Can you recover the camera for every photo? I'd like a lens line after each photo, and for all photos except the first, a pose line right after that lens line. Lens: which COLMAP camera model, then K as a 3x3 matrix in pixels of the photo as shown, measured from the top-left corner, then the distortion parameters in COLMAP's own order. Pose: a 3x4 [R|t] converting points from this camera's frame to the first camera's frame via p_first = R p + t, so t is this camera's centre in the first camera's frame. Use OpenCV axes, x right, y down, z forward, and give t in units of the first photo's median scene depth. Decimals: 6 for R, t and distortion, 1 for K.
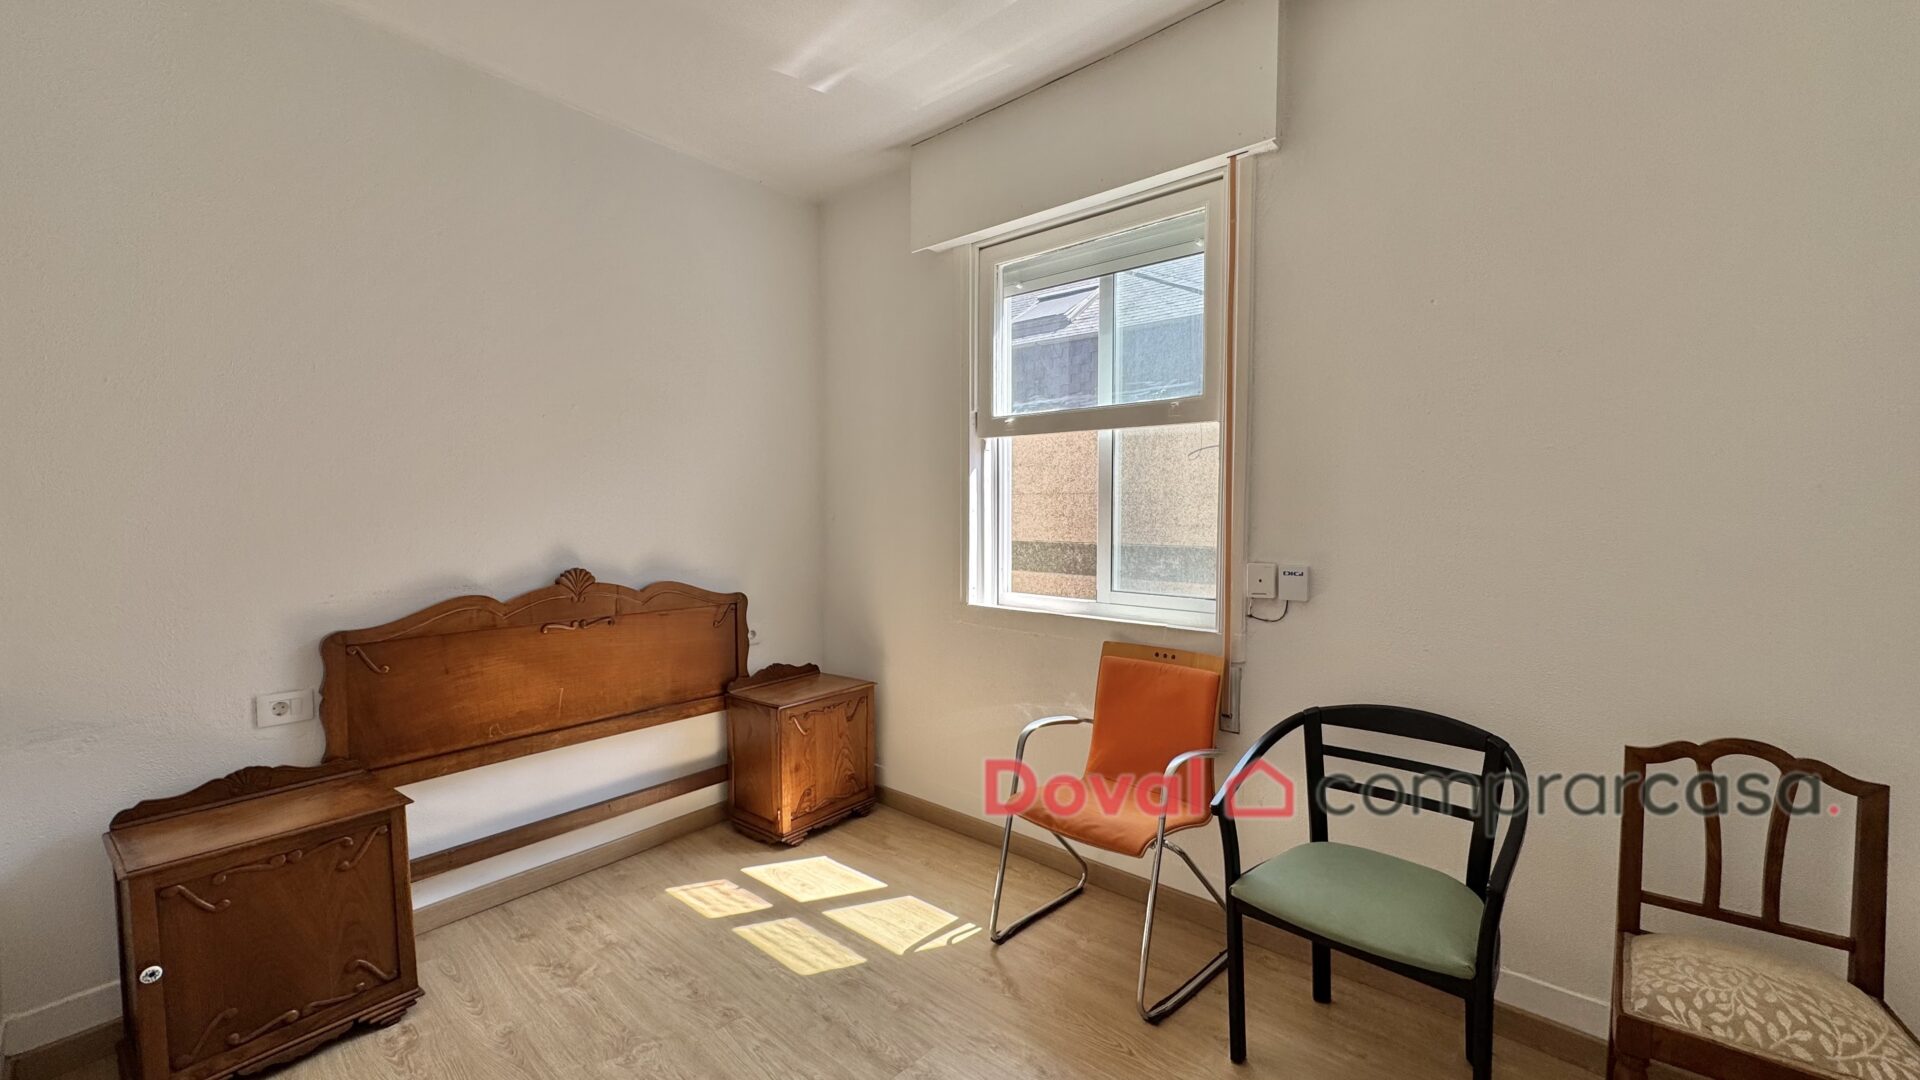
lens RADIAL K [[765.6, 0, 958.8], [0, 765.6, 541.4], [0, 0, 1]] dist [0.000309, -0.000131]
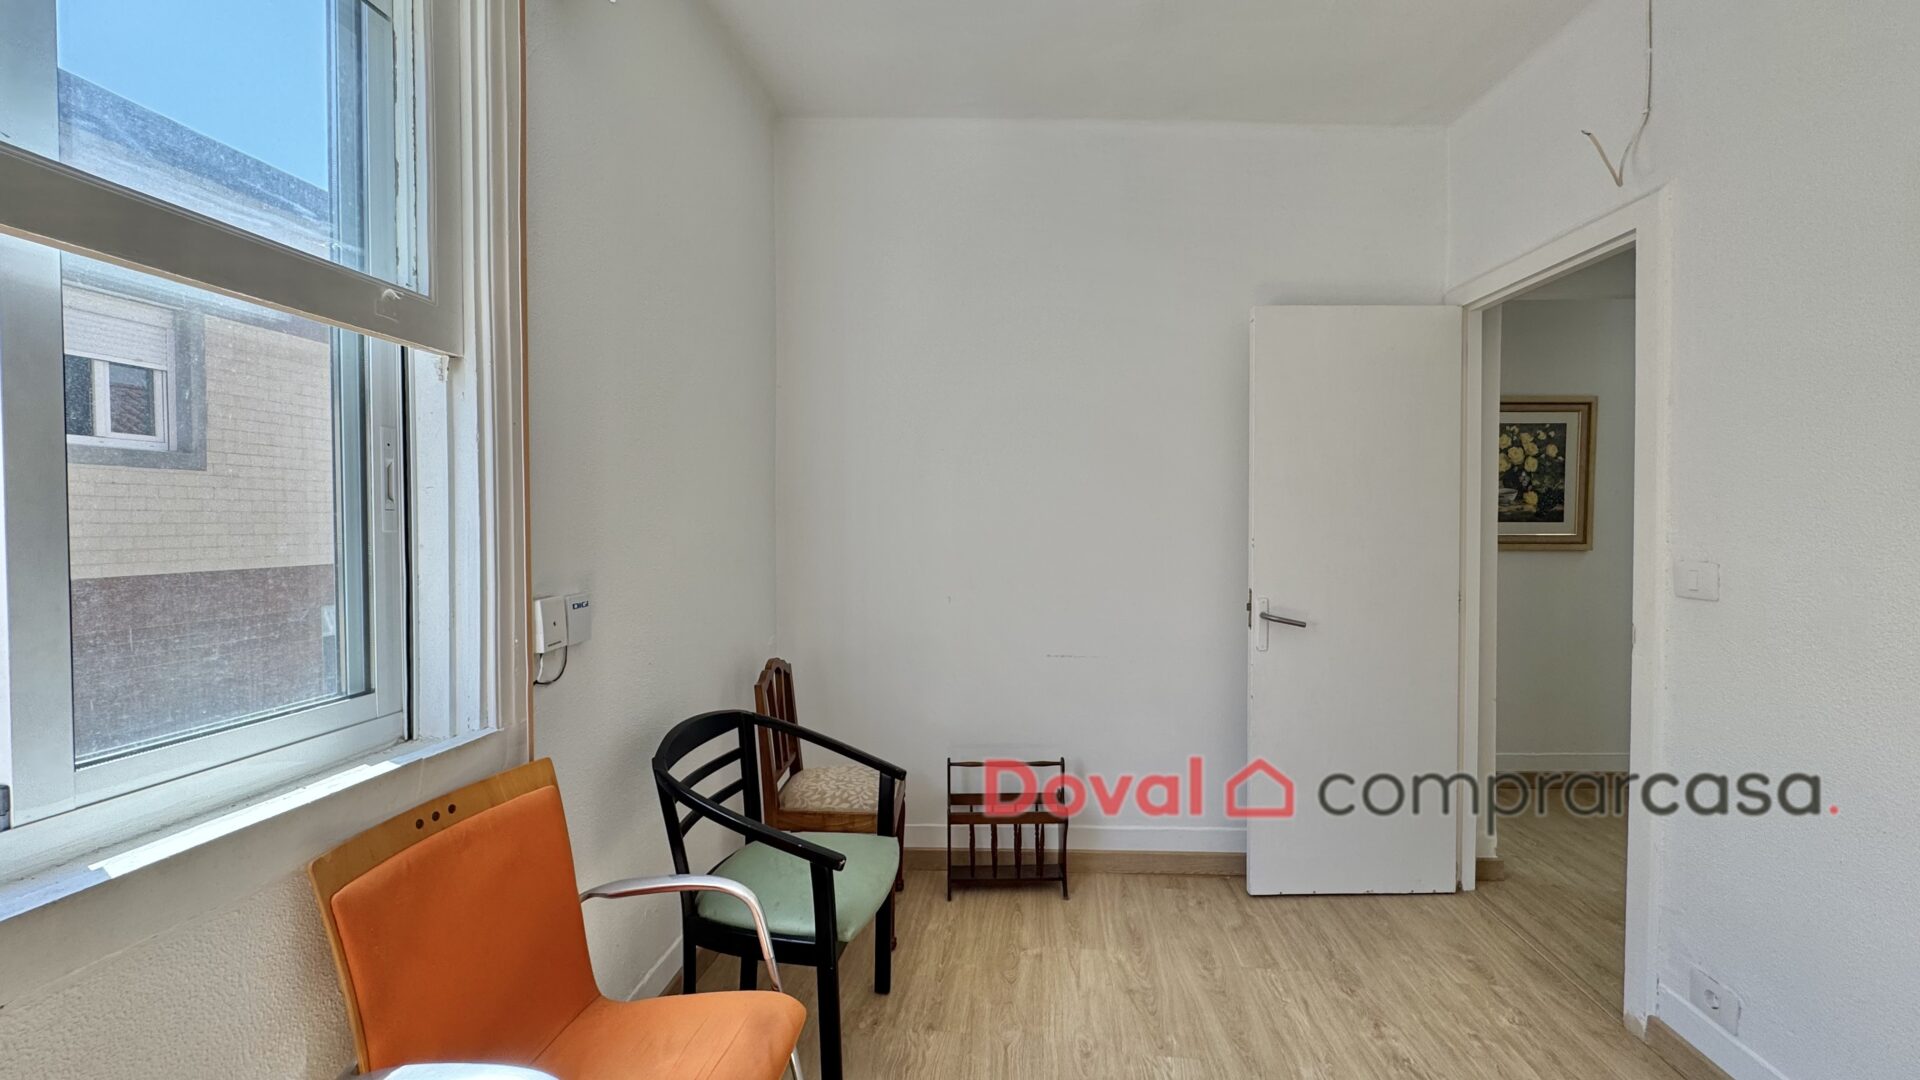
lens RADIAL K [[765.6, 0, 958.8], [0, 765.6, 541.4], [0, 0, 1]] dist [0.000309, -0.000131]
pose [[-0.596899, -0.022098, 0.802012, -0.317281], [0.033968, 0.998028, 0.052780, -0.039142], [-0.801597, 0.058747, -0.594972, 1.024534]]
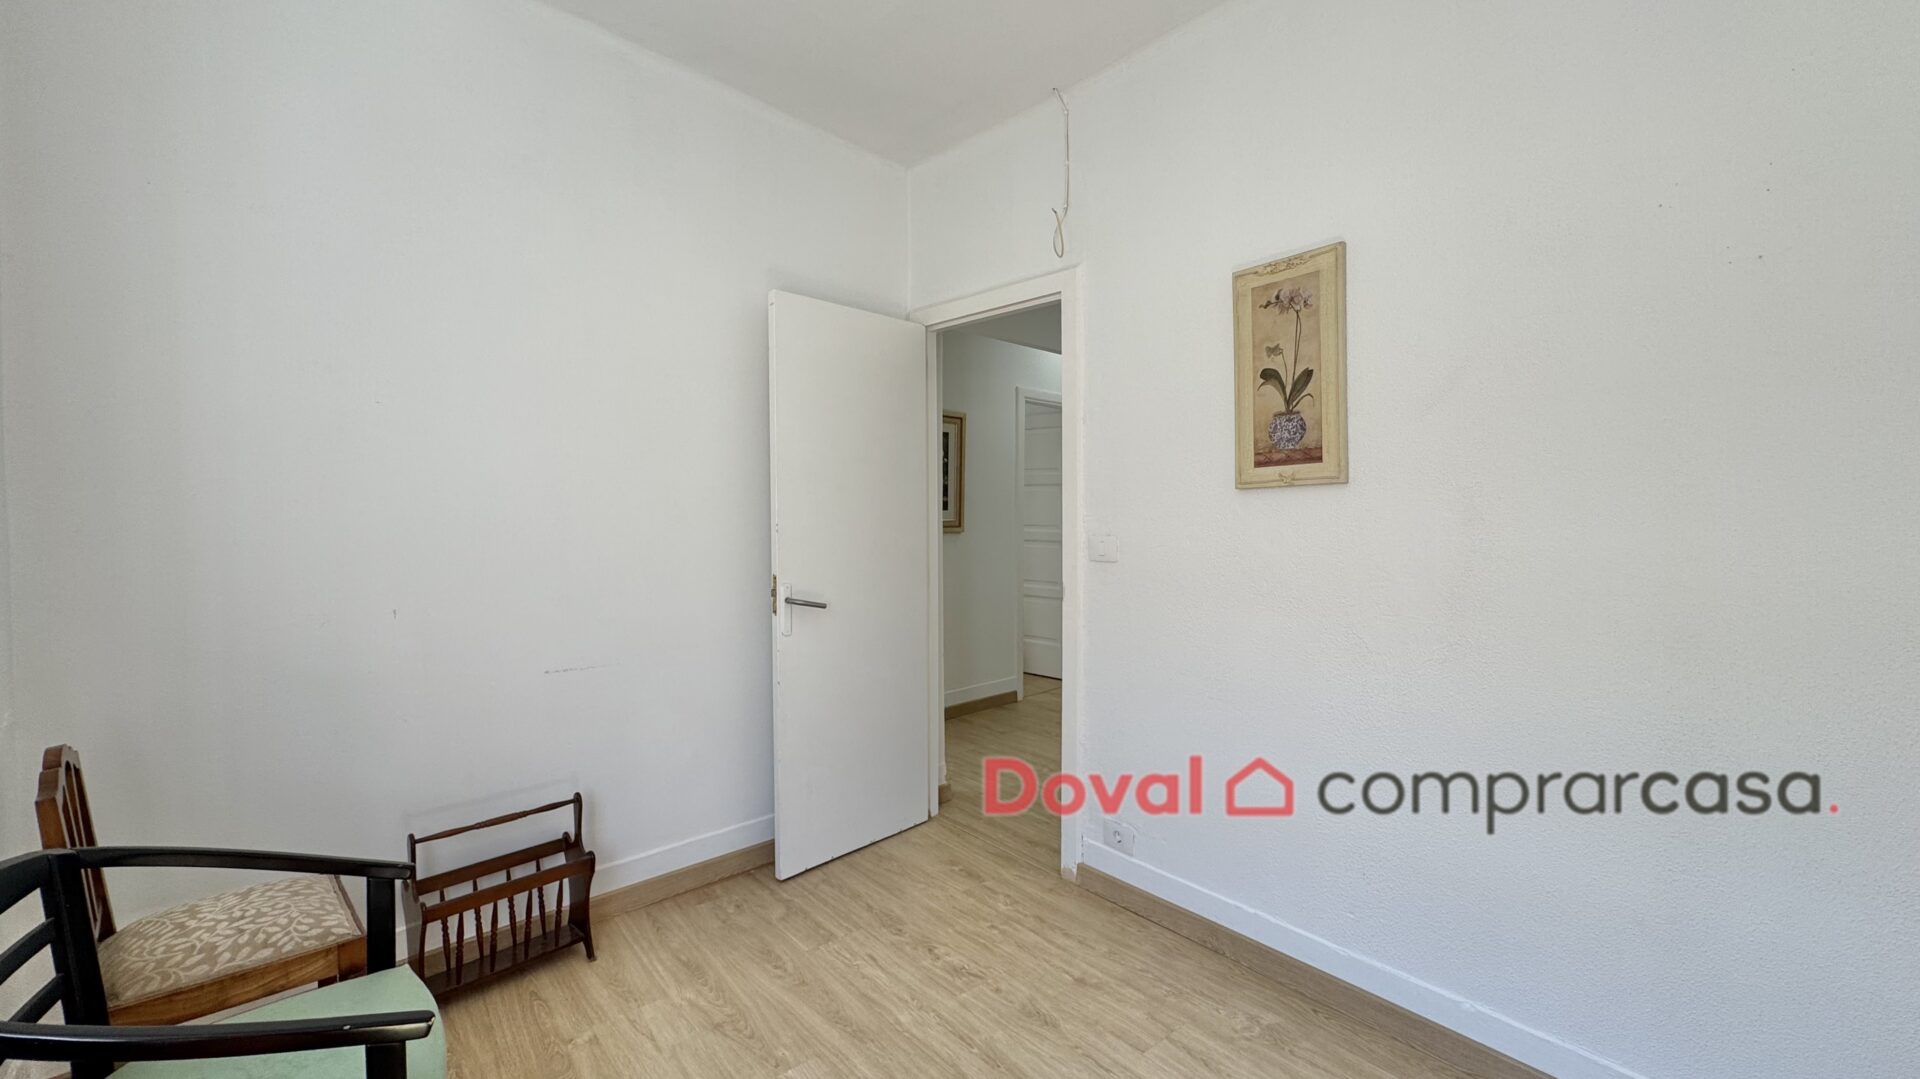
lens RADIAL K [[777.8, 0, 960.9], [0, 777.8, 544.0], [0, 0, 1]] dist [-0.000923, -0.000302]
pose [[-0.992496, -0.008629, 0.121973, -0.087439], [0.001423, 0.996624, 0.082090, -0.032616], [-0.122270, 0.081648, -0.989133, 1.096128]]
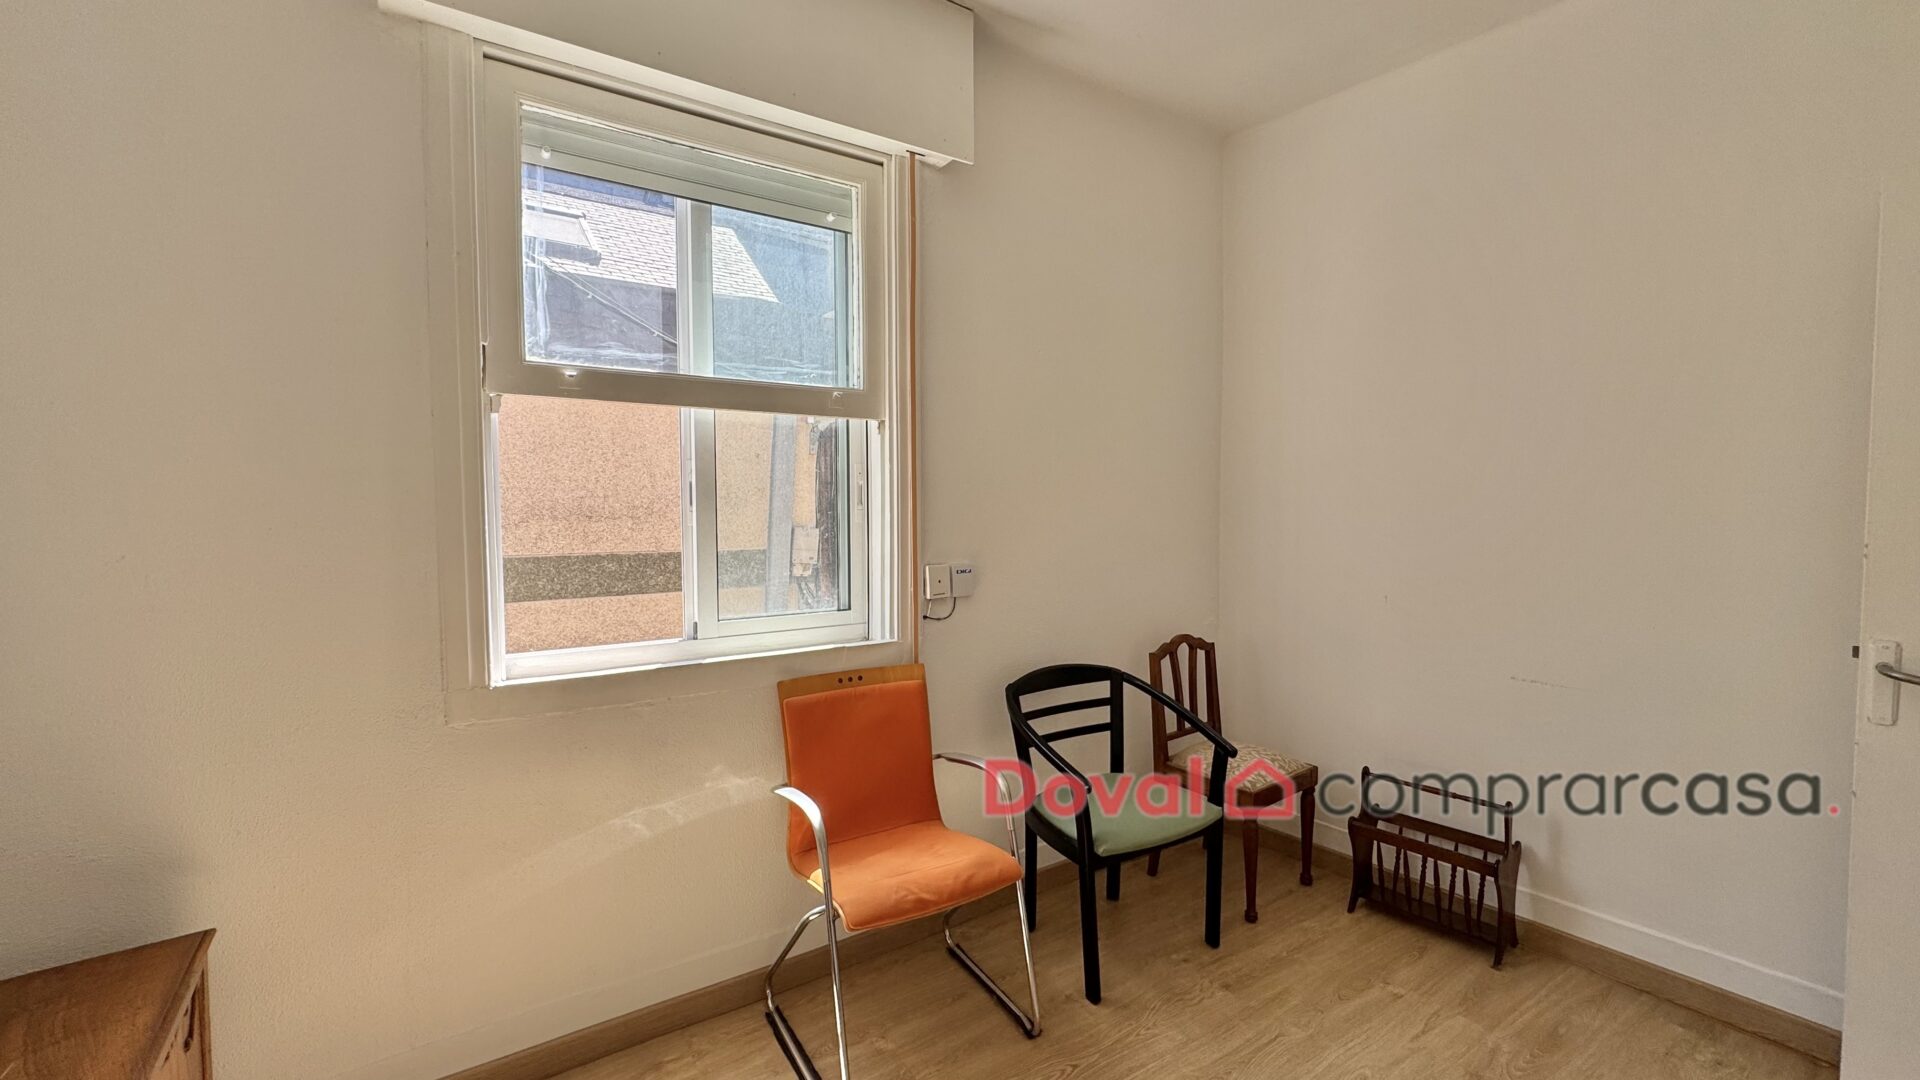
lens RADIAL K [[765.6, 0, 958.8], [0, 765.6, 541.4], [0, 0, 1]] dist [0.000309, -0.000131]
pose [[0.246779, -0.046970, 0.967933, -0.553001], [0.046369, 0.998253, 0.036619, -0.036355], [-0.967962, 0.035845, 0.248526, 0.661130]]
